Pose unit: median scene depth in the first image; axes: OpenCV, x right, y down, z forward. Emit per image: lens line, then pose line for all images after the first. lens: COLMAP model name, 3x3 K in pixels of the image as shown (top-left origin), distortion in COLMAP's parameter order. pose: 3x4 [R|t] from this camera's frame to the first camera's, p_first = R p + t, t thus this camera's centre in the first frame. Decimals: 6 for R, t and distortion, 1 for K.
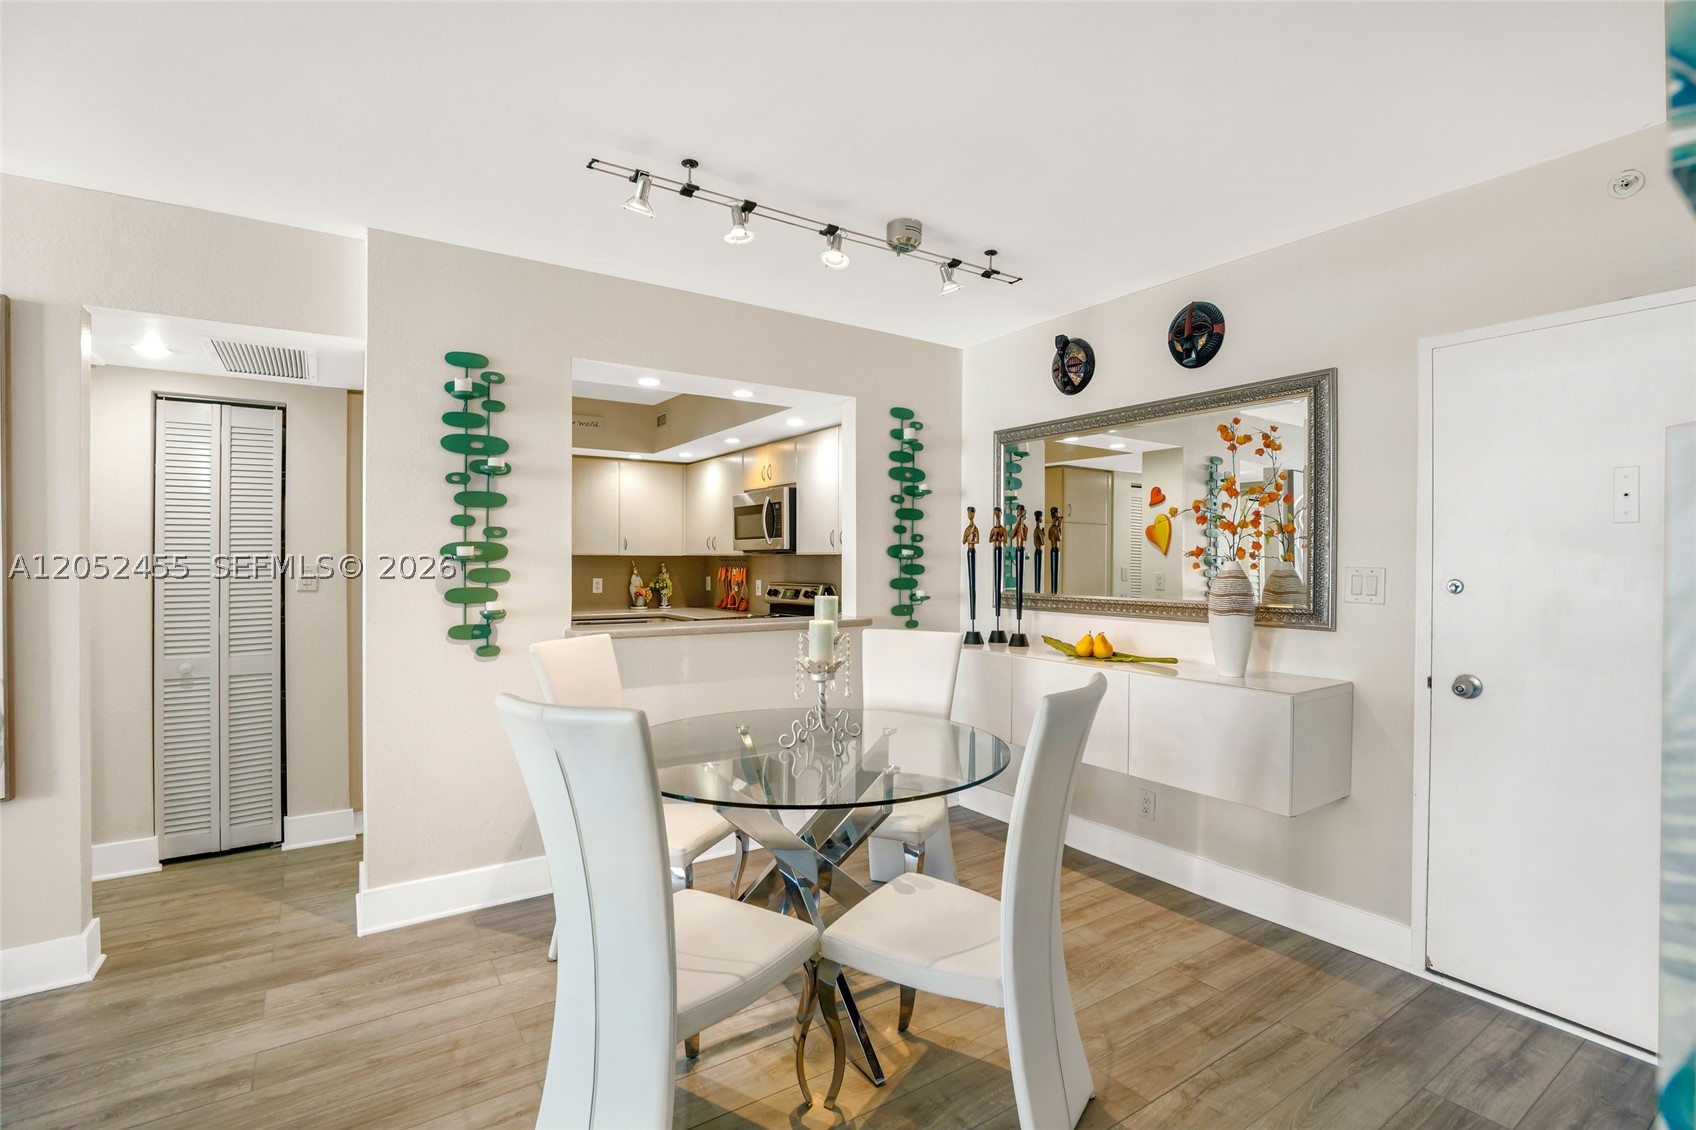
lens RADIAL K [[791.1, 0, 863.9], [0, 791.1, 565.4], [0, 0, 1]] dist [-0.040309, 0.012156]
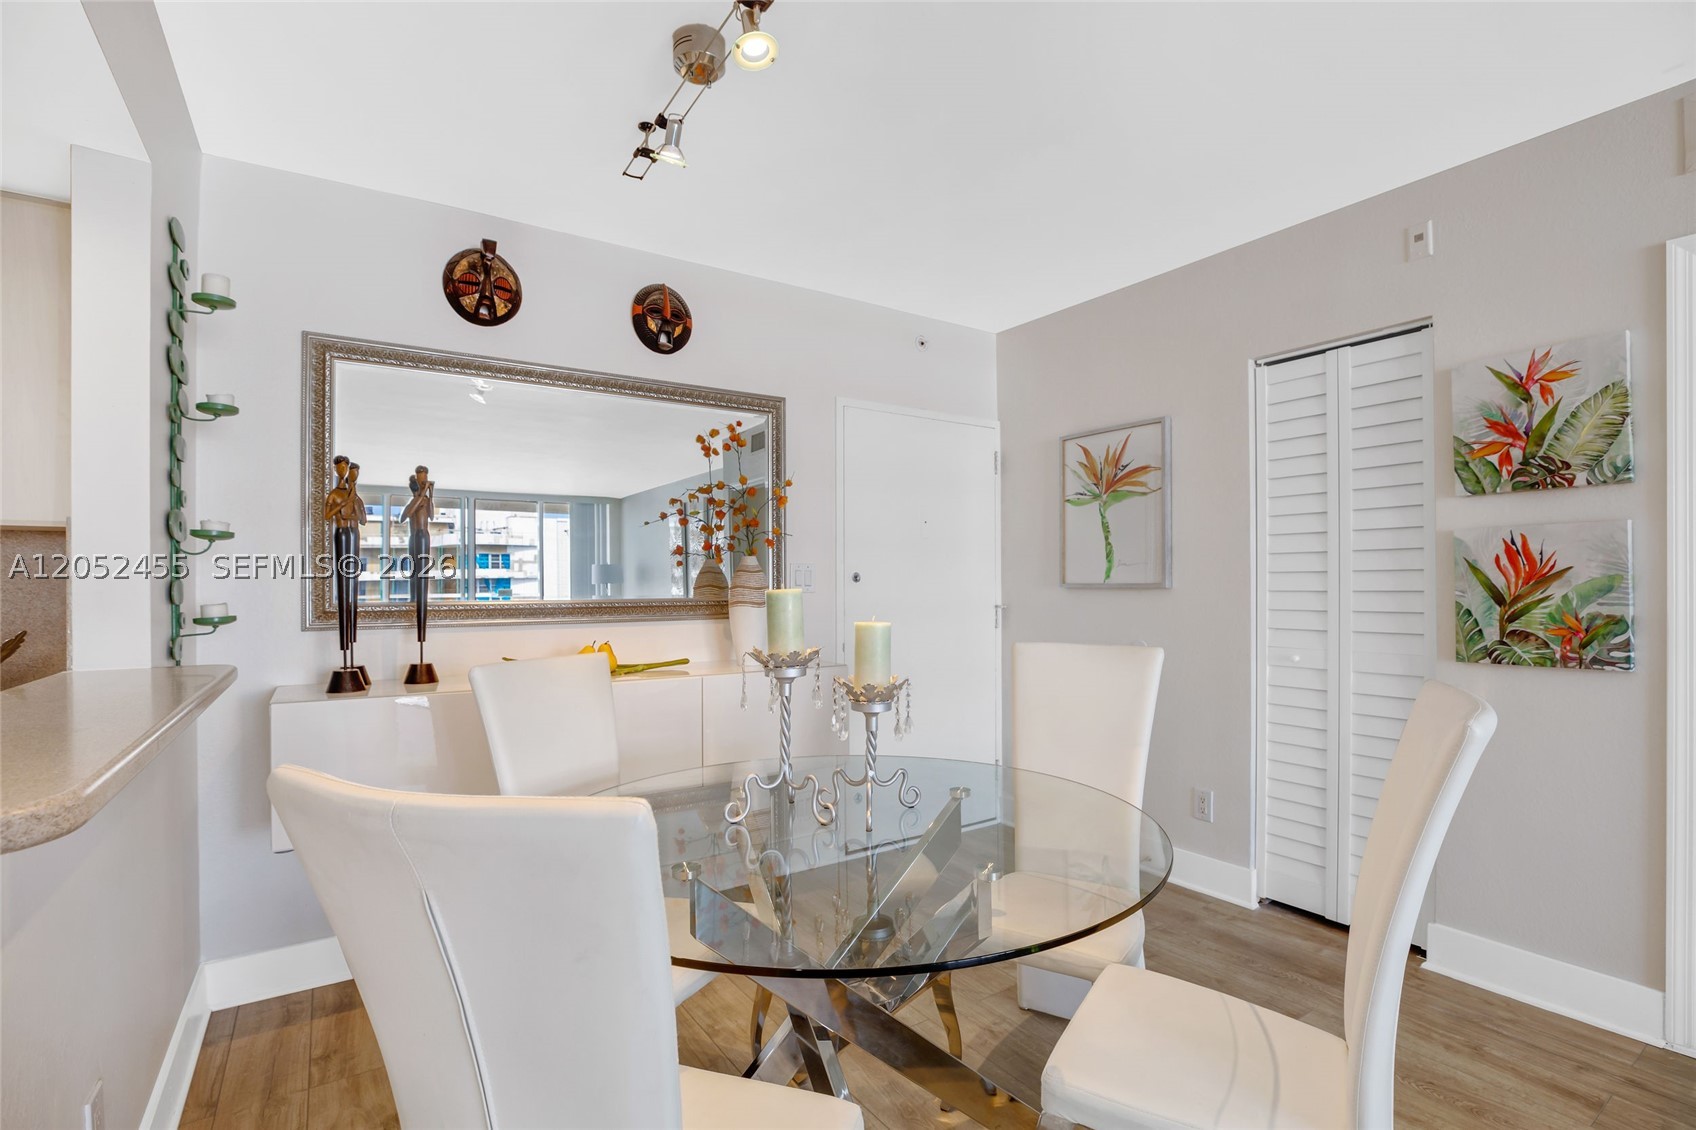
lens RADIAL K [[781.4, 0, 859.2], [0, 781.4, 579.8], [0, 0, 1]] dist [-0.041534, 0.013290]
pose [[0.015613, -0.007474, 0.999850, -0.513927], [0.007094, 0.999948, 0.007364, 0.016652], [-0.999853, 0.006978, 0.015665, 0.737879]]
